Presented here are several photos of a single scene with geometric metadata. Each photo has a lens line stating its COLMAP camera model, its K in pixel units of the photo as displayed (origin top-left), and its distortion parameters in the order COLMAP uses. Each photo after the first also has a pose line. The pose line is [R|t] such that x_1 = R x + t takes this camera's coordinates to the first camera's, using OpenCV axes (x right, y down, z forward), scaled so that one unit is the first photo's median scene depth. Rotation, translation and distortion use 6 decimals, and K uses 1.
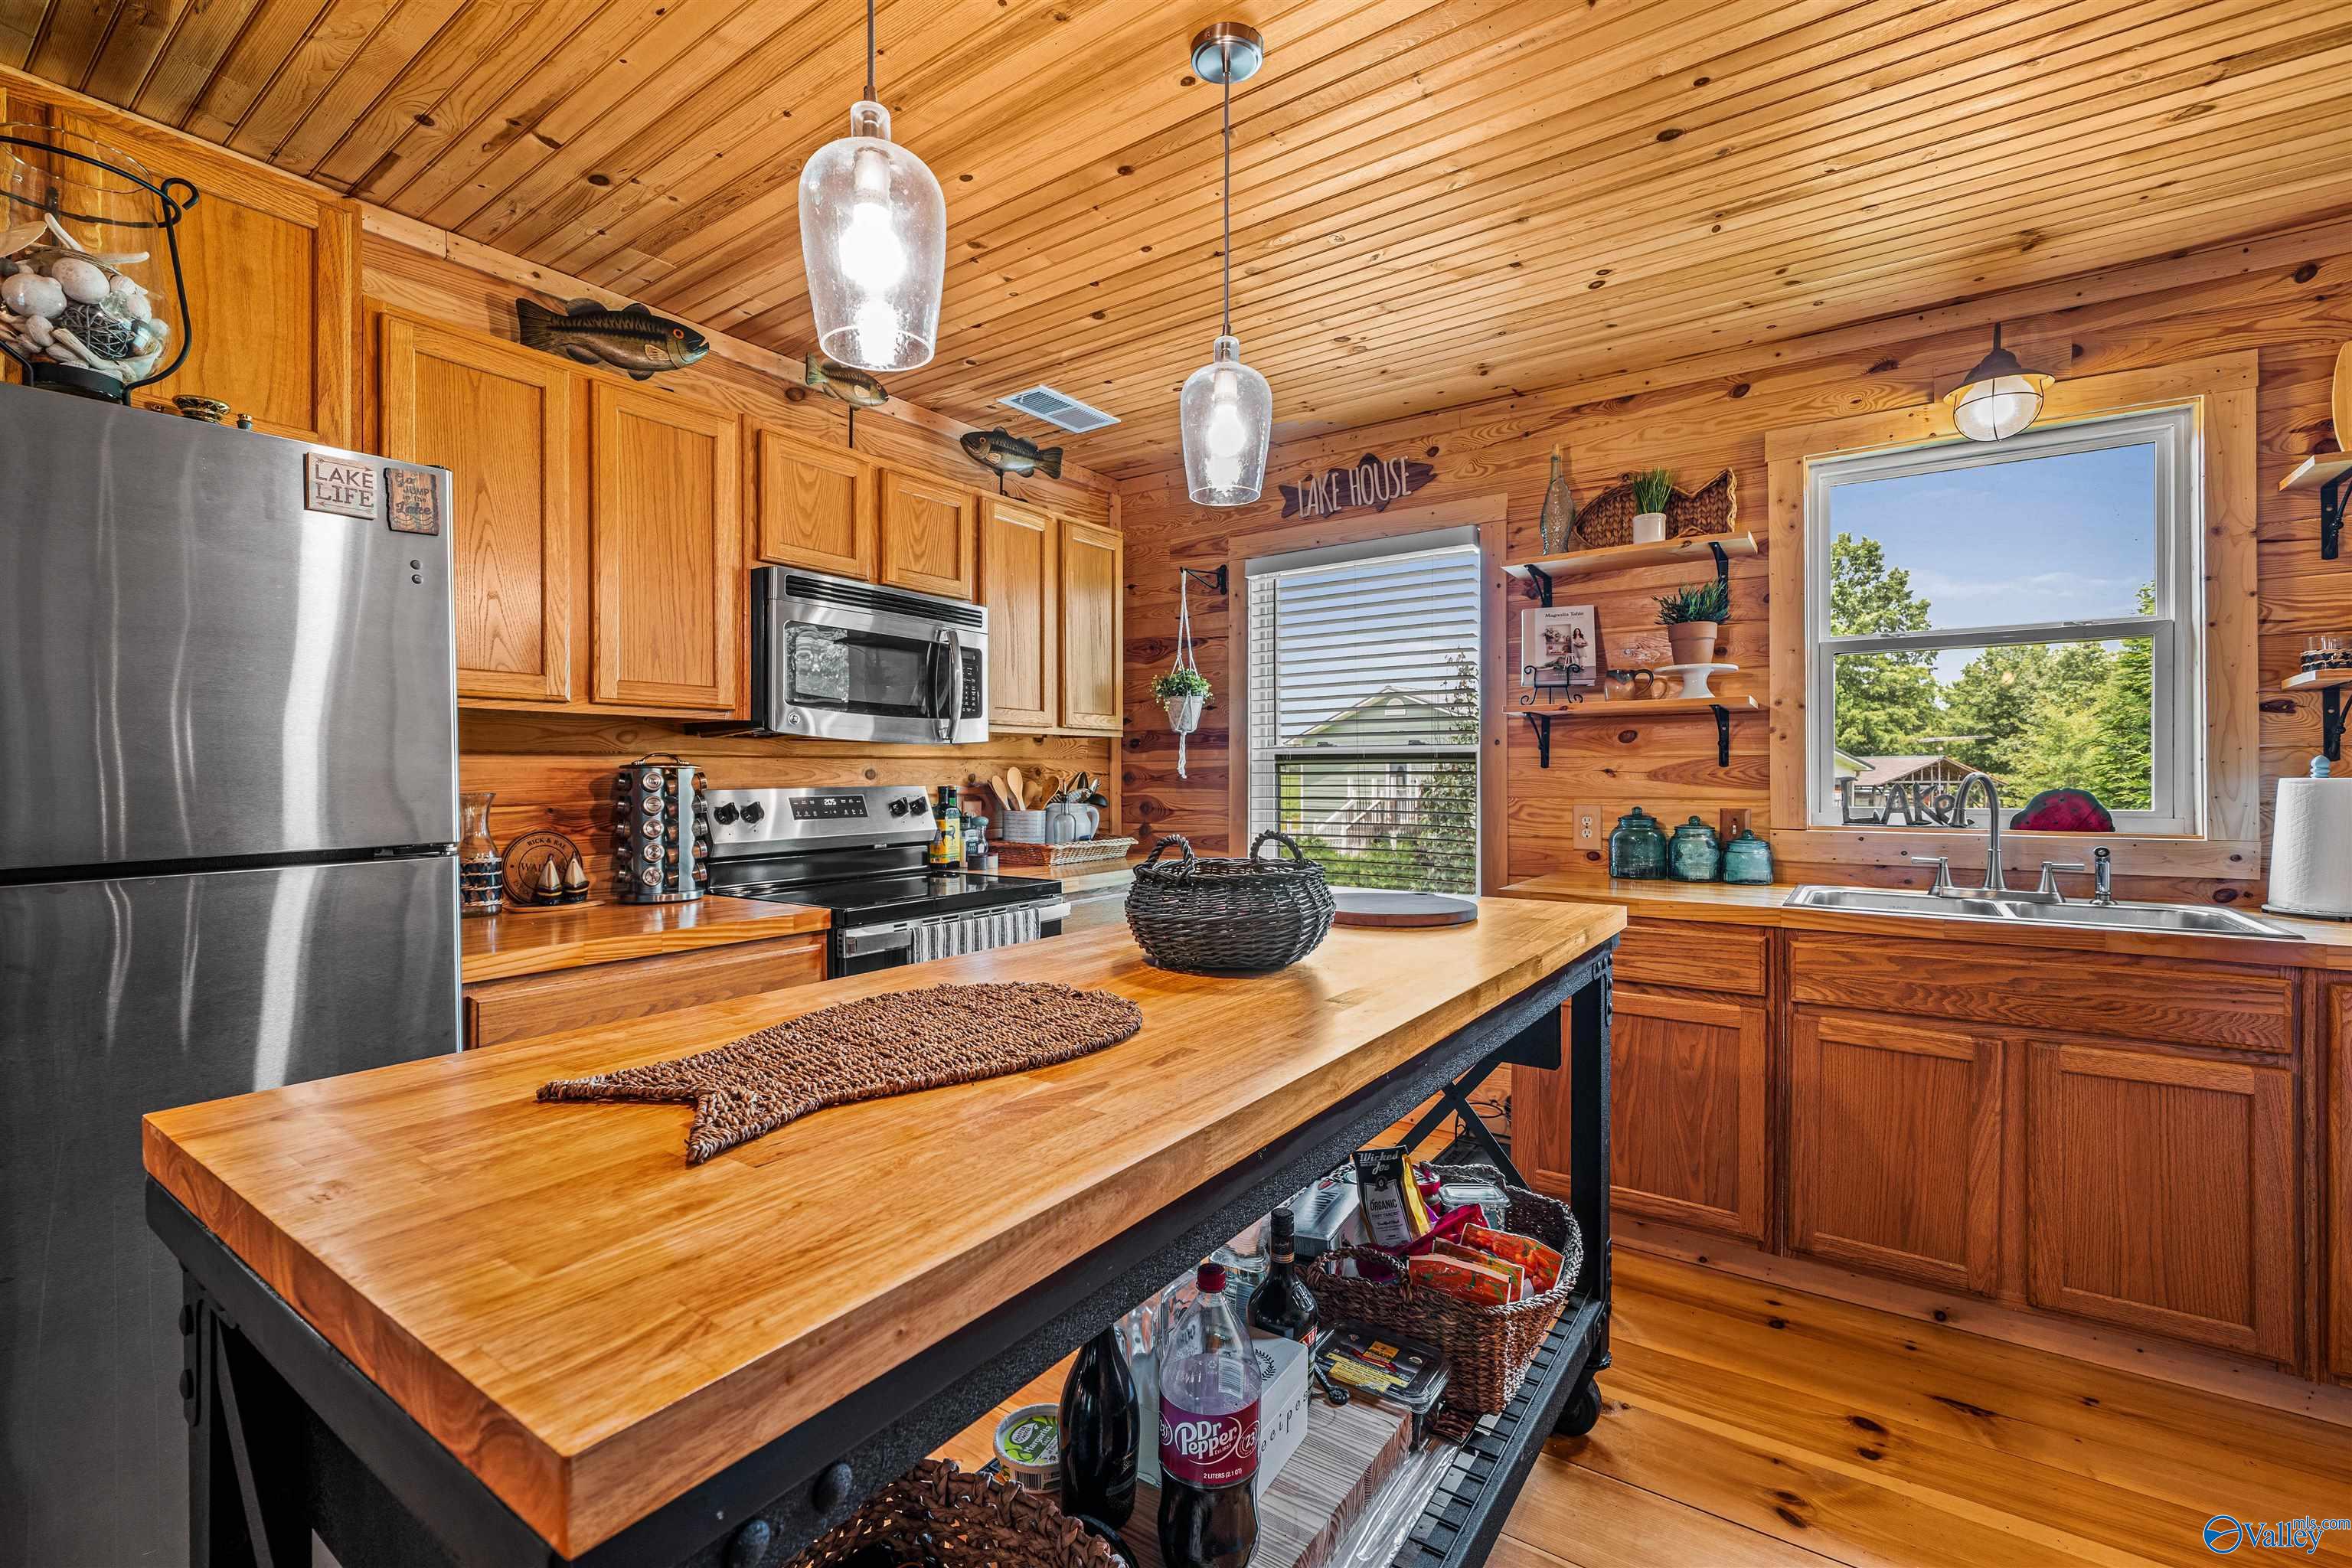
lens RADIAL K [[1016.1, 0, 1163.4], [0, 1016.1, 774.6], [0, 0, 1]] dist [-0.004277, 0.000654]
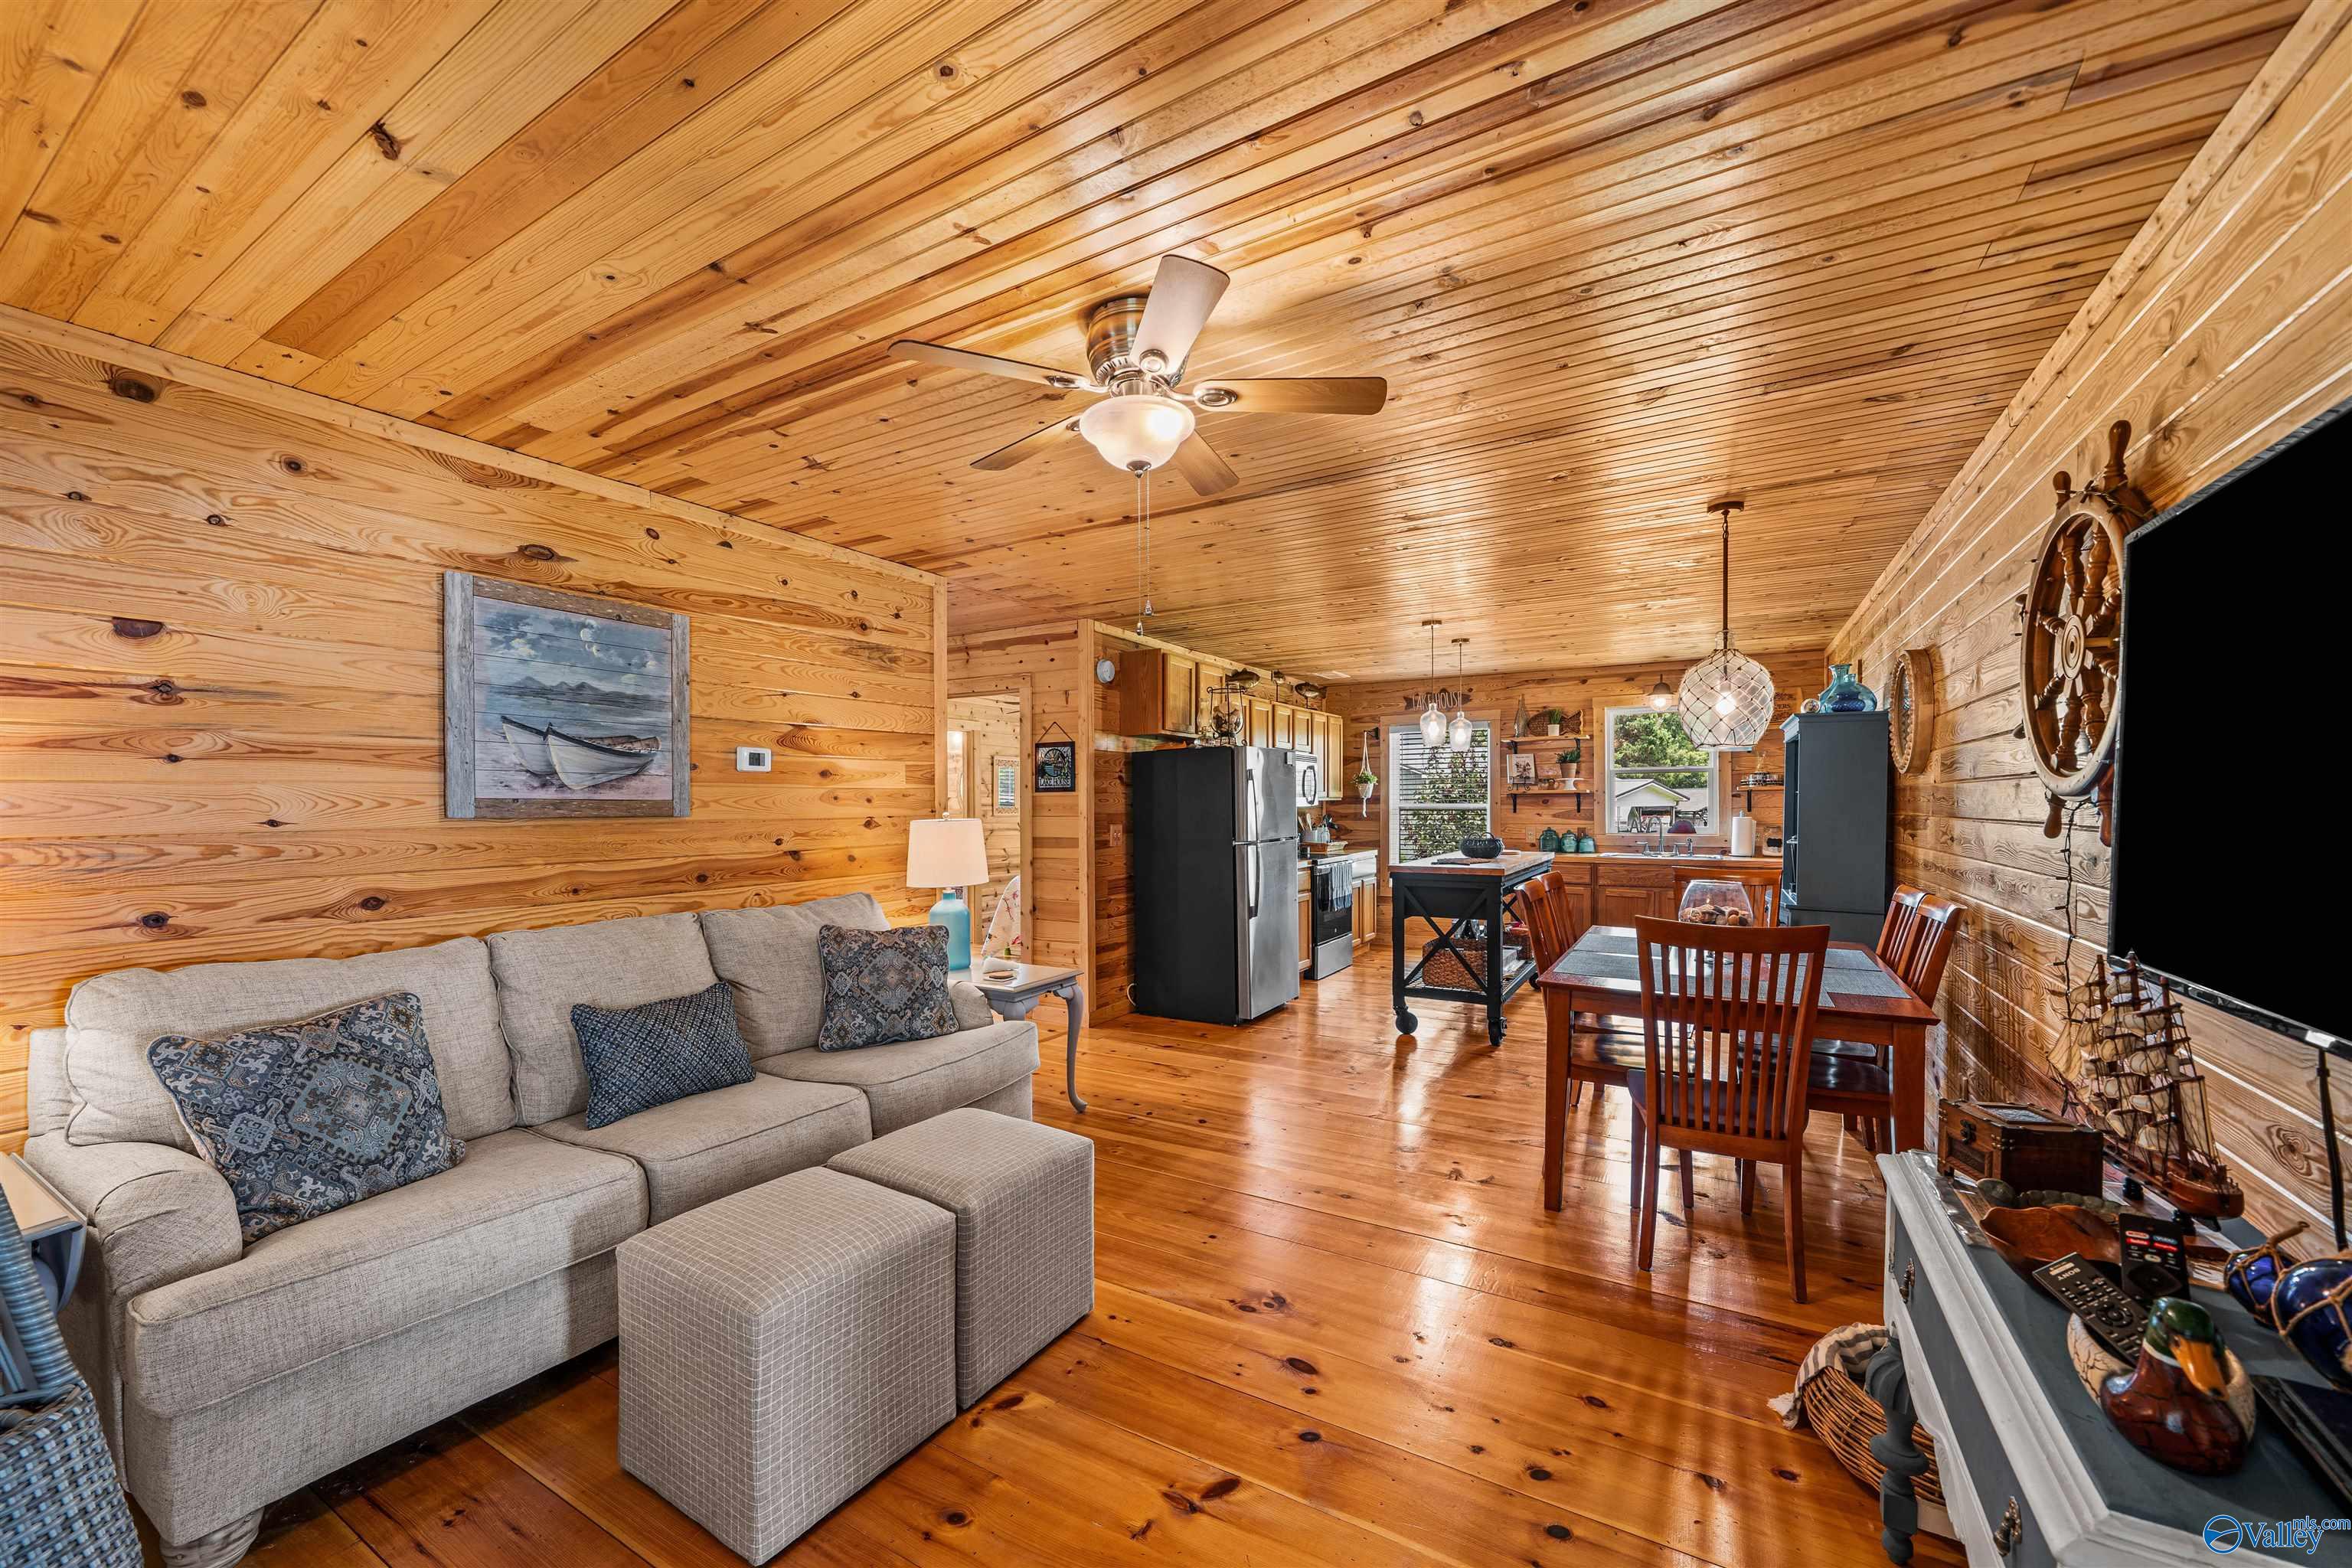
lens RADIAL K [[915.0, 0, 1165.1], [0, 915.0, 809.5], [0, 0, 1]] dist [-0.006266, 0.000280]
pose [[0.996958, -0.005654, 0.077733, -0.820424], [0.005072, 0.999958, 0.007685, -0.043170], [-0.077773, -0.007268, 0.996945, -1.495587]]
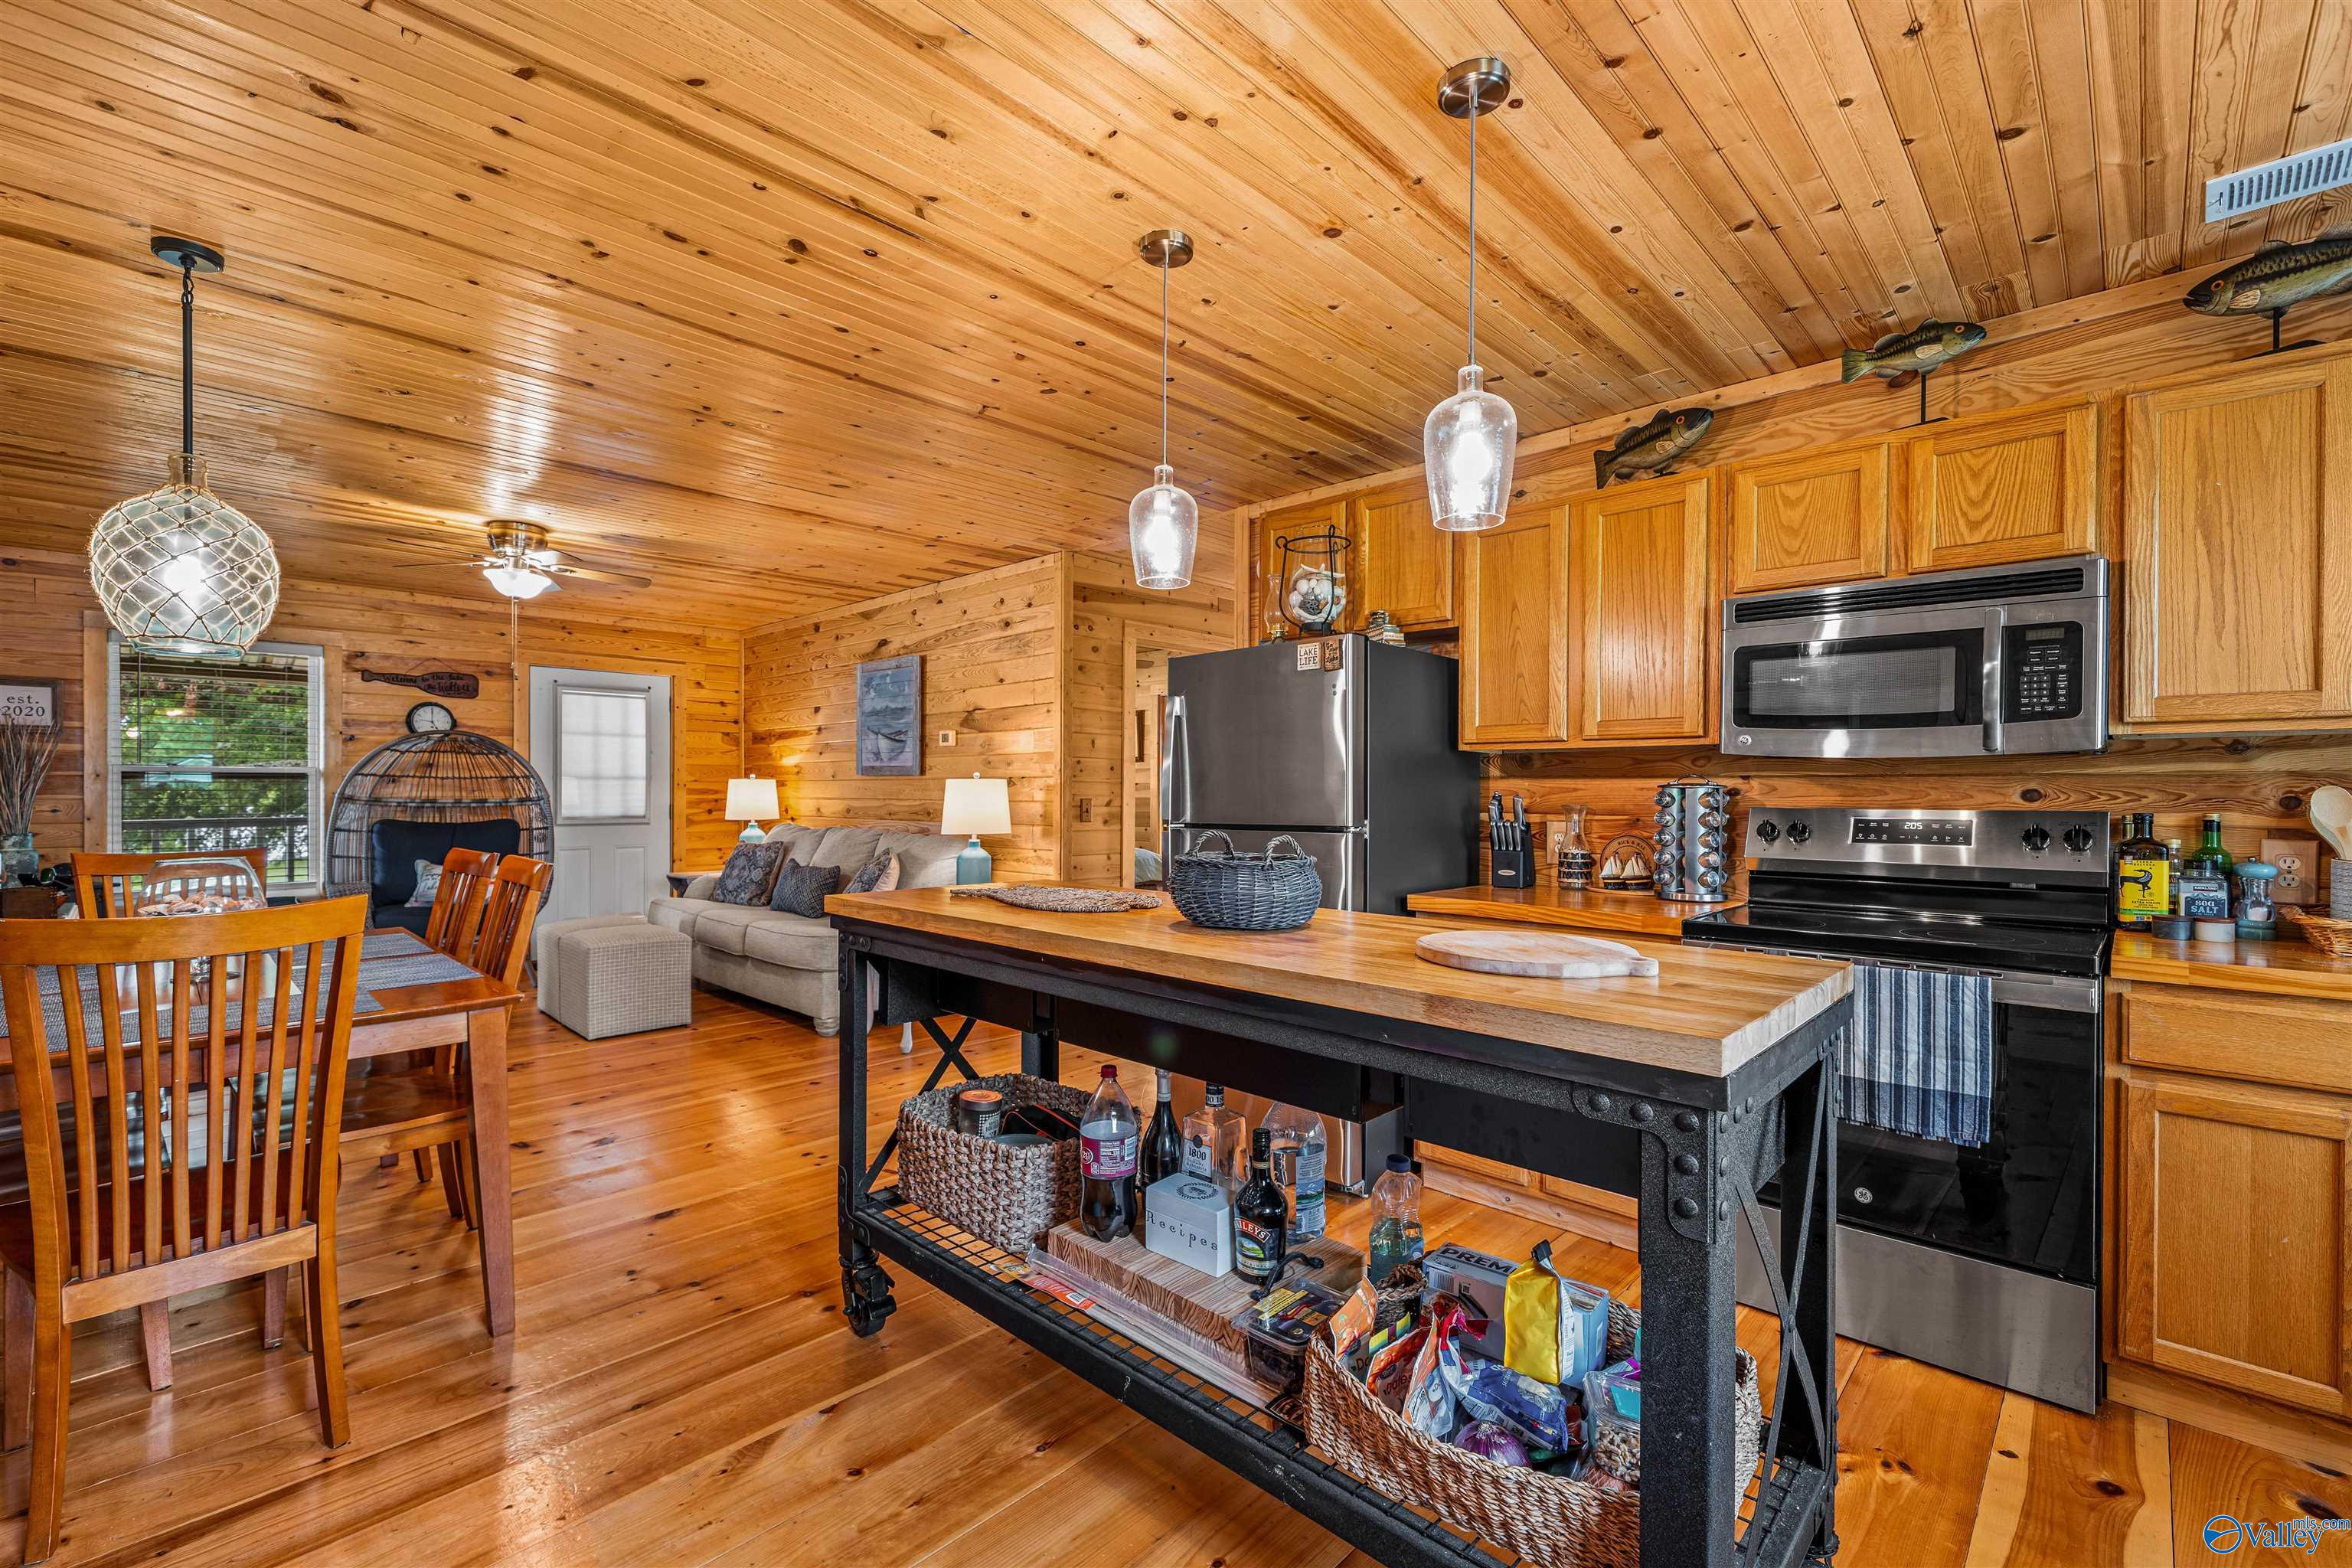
lens RADIAL K [[1016.1, 0, 1170.5], [0, 1016.1, 791.4], [0, 0, 1]] dist [-0.004277, 0.000654]
pose [[-0.148722, 0.003257, -0.988874, 0.697836], [-0.002617, 0.999990, 0.003687, -0.003928], [0.988876, 0.003136, -0.148712, 0.527172]]
